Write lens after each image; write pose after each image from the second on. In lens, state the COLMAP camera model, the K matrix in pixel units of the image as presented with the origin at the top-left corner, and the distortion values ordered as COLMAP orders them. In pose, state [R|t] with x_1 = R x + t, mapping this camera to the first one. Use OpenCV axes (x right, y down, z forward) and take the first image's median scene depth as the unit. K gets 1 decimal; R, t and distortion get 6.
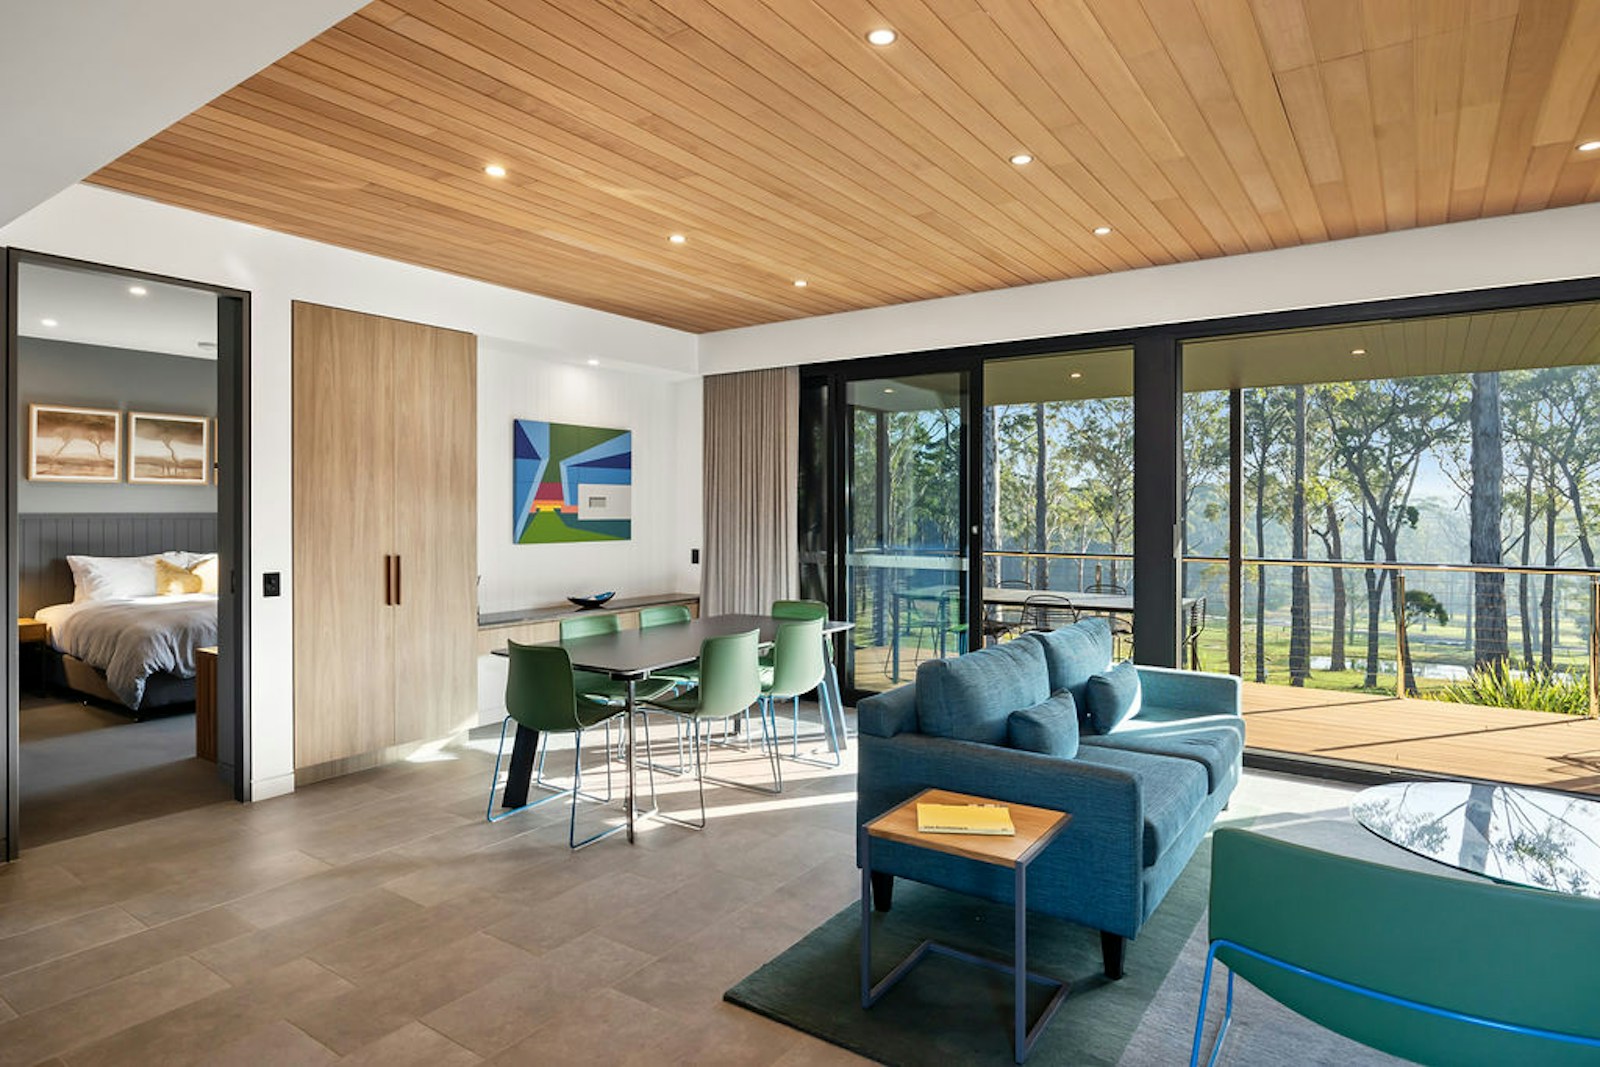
lens RADIAL K [[897.0, 0, 803.5], [0, 897.0, 508.9], [0, 0, 1]] dist [0.000935, 0.000318]
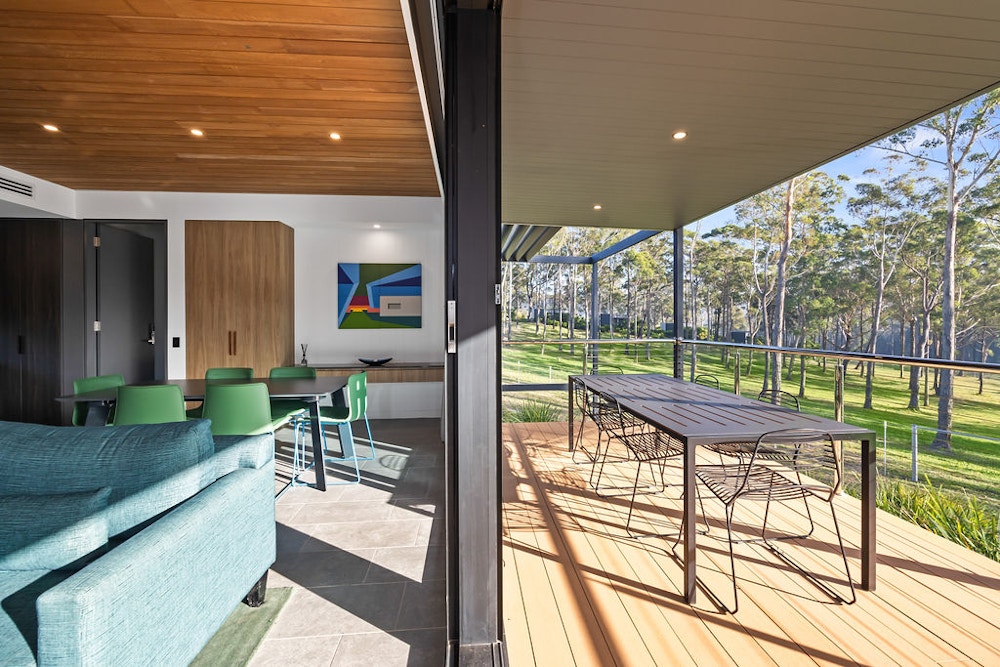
lens RADIAL K [[409.1, 0, 500.0], [0, 409.1, 333.5], [0, 0, 1]] dist [0.000946, 0.000128]
pose [[0.633575, 0.013156, -0.773569, 0.574236], [0.008834, 0.999667, 0.024236, 0.031052], [0.773631, -0.022189, 0.633248, 0.713743]]
